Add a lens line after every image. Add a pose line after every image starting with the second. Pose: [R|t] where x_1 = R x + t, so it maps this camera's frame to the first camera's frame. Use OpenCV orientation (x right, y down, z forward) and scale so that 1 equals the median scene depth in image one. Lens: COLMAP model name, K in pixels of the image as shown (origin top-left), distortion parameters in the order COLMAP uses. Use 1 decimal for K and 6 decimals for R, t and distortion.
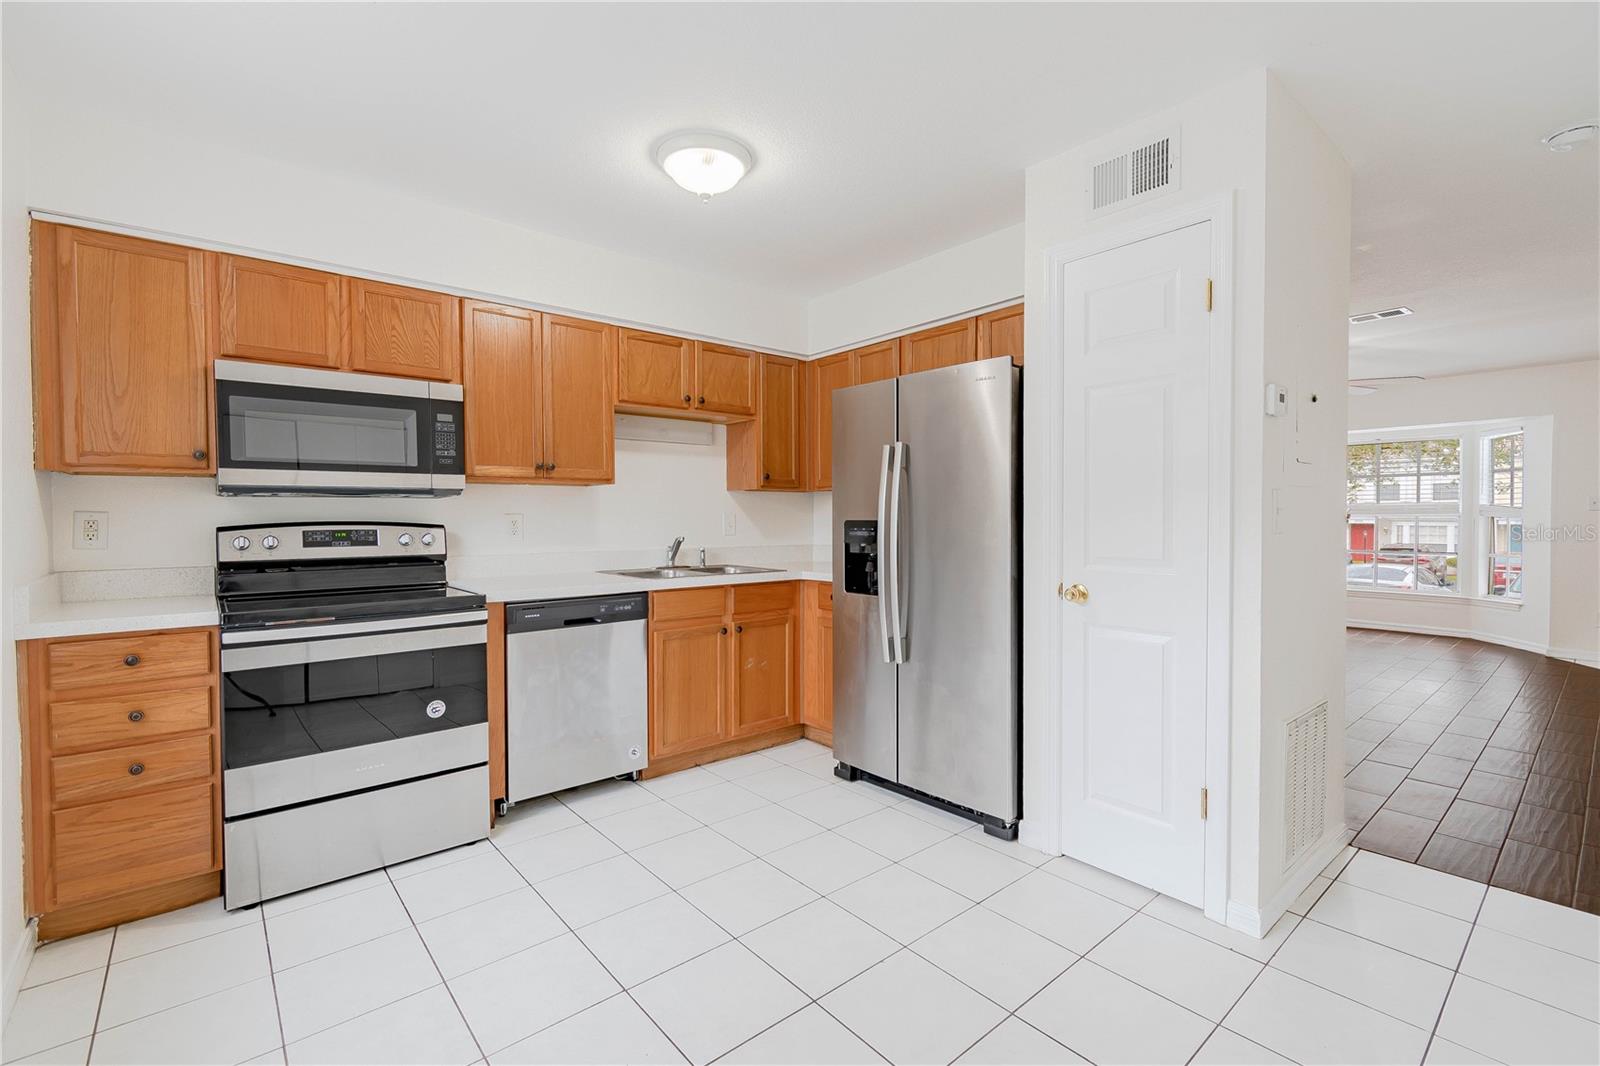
lens RADIAL K [[710.5, 0, 794.2], [0, 710.5, 534.2], [0, 0, 1]] dist [0.000919, -0.003626]
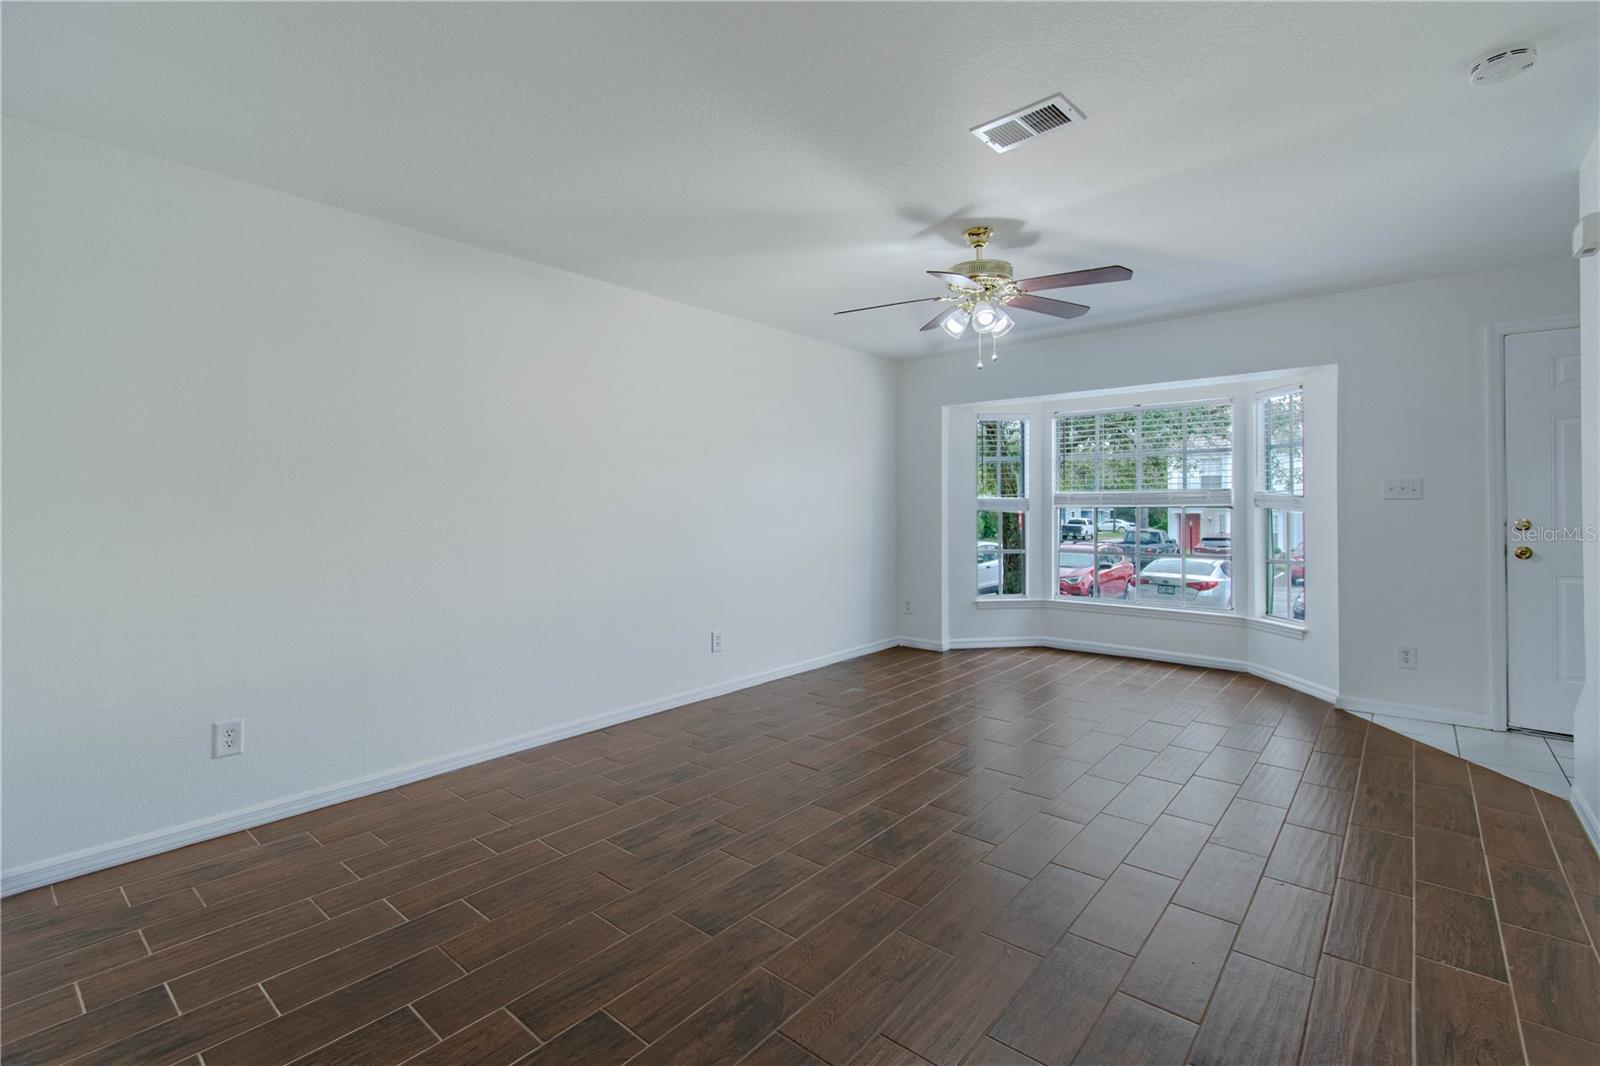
lens RADIAL K [[716.5, 0, 799.5], [0, 716.5, 509.4], [0, 0, 1]] dist [0.002663, -0.000921]
pose [[0.986587, -0.001560, 0.163231, 0.359862], [0.005175, 0.999751, -0.021725, -0.008921], [-0.163156, 0.022278, 0.986349, 0.324687]]
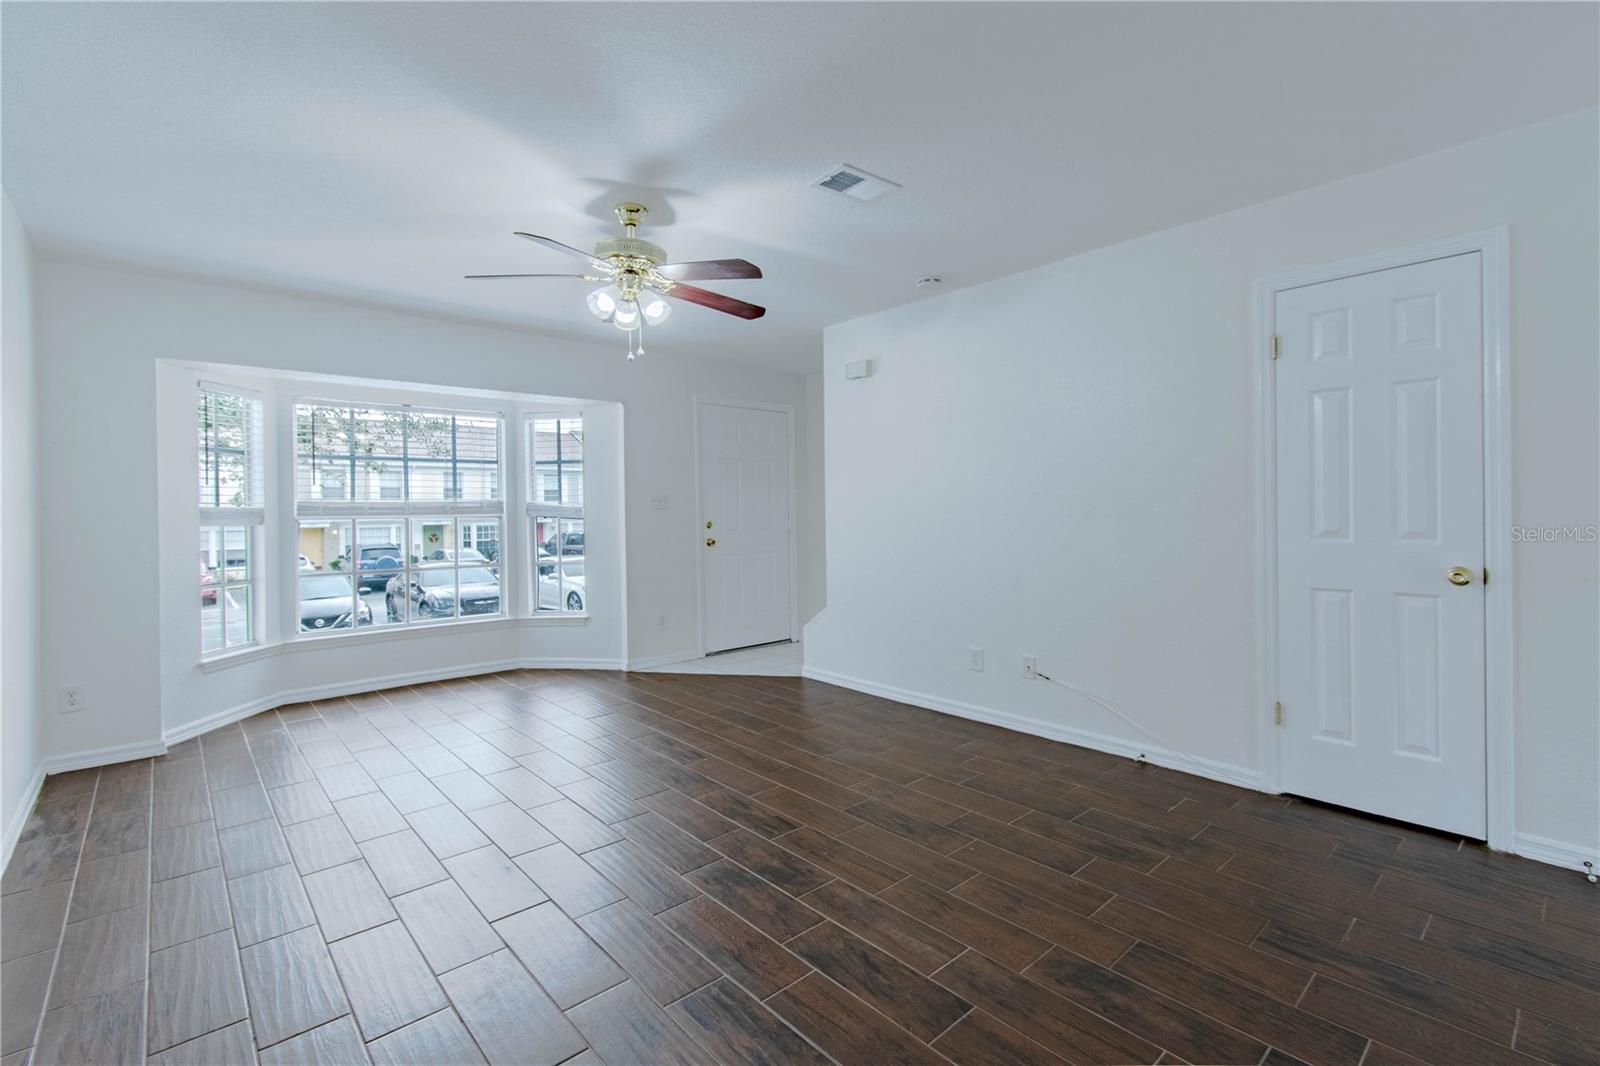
lens RADIAL K [[719.4, 0, 796.8], [0, 719.4, 515.0], [0, 0, 1]] dist [0.003340, -0.000048]
pose [[-0.024940, -0.001261, 0.999688, 0.125744], [0.040101, 0.999193, 0.002261, -0.015600], [-0.998884, 0.040145, -0.024870, 0.679067]]
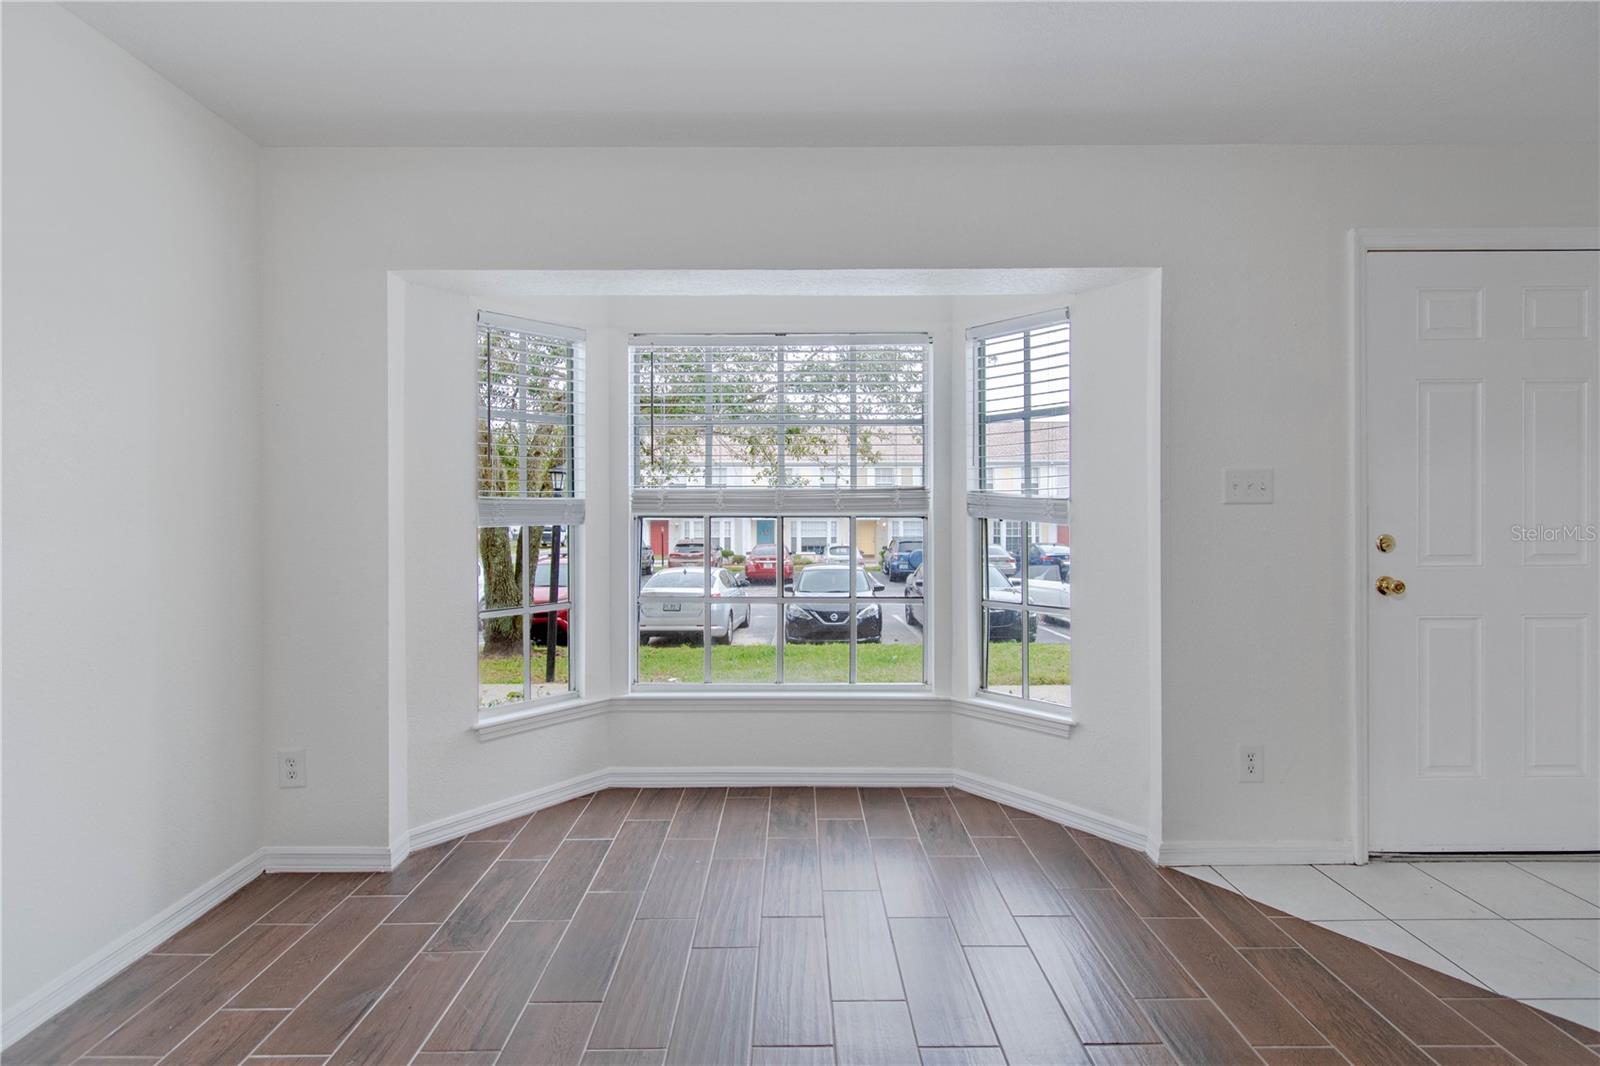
lens RADIAL K [[719.4, 0, 796.8], [0, 719.4, 515.0], [0, 0, 1]] dist [0.003340, -0.000048]
pose [[0.641520, -0.002569, 0.767102, 0.522902], [0.020725, 0.999687, -0.013983, -0.021185], [-0.766826, 0.024869, 0.641373, 0.755802]]
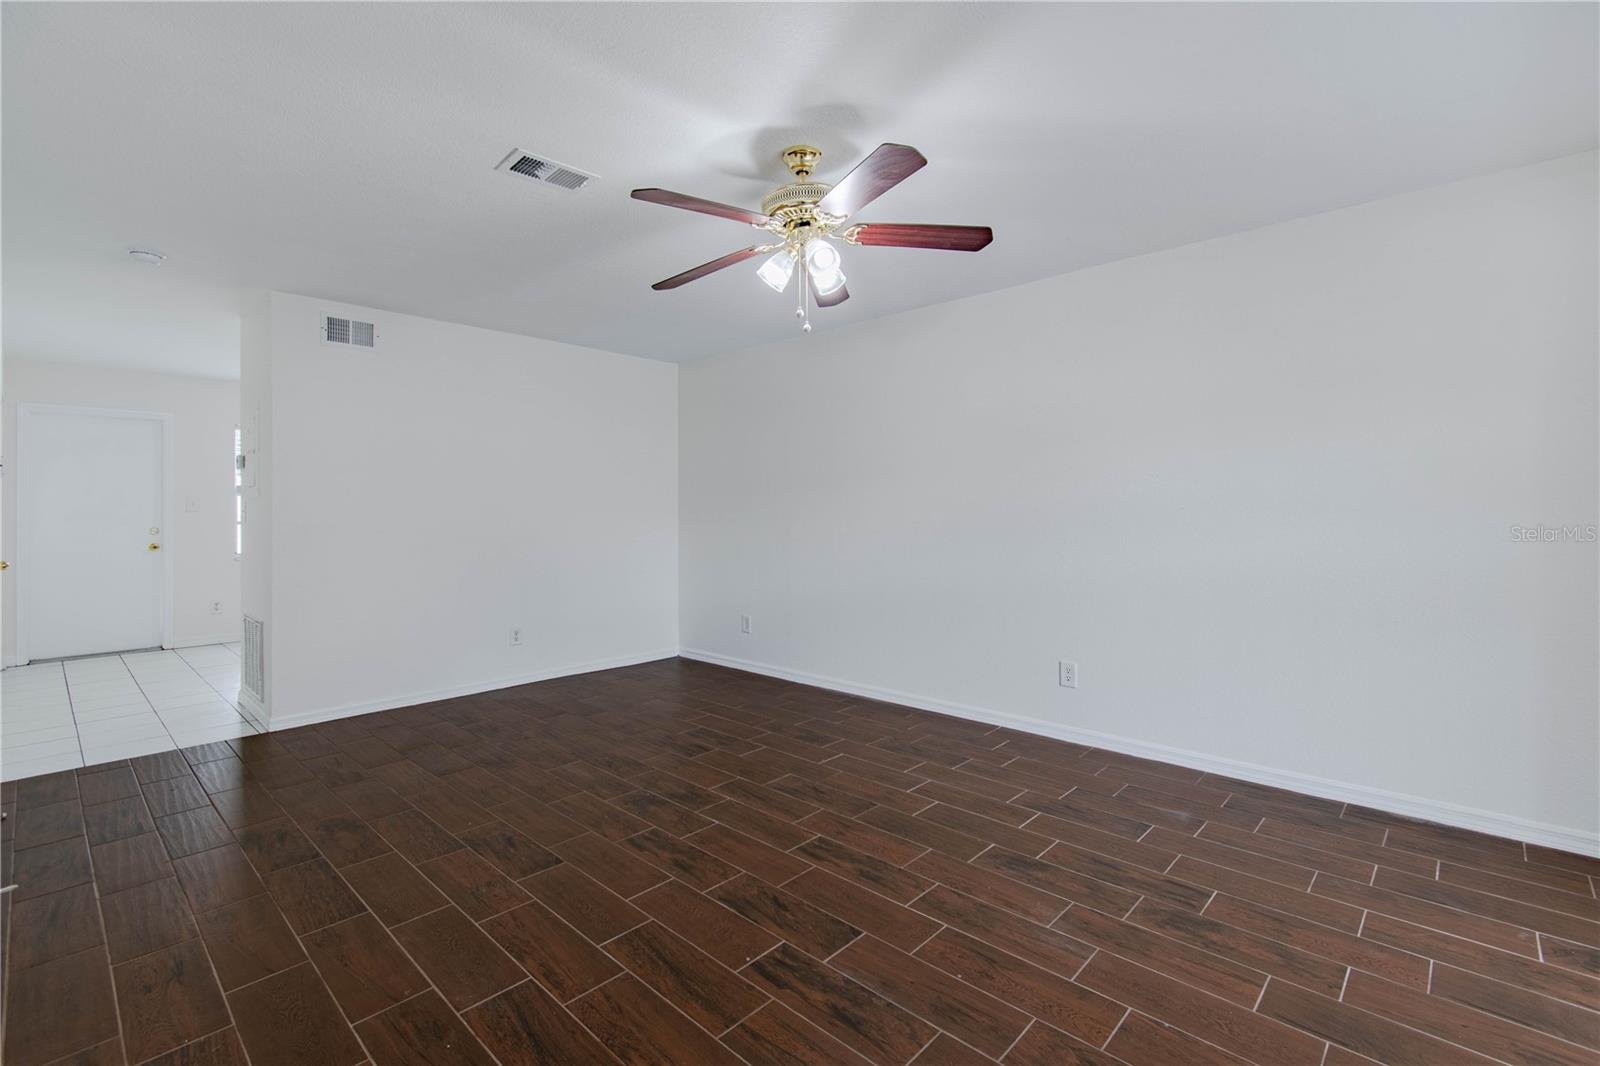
lens RADIAL K [[716.5, 0, 799.5], [0, 716.5, 509.4], [0, 0, 1]] dist [0.002663, -0.000921]
pose [[0.116507, 0.002523, -0.993187, 0.900782], [-0.023172, 0.999731, -0.000179, -0.022027], [0.992920, 0.023035, 0.116534, 0.719617]]
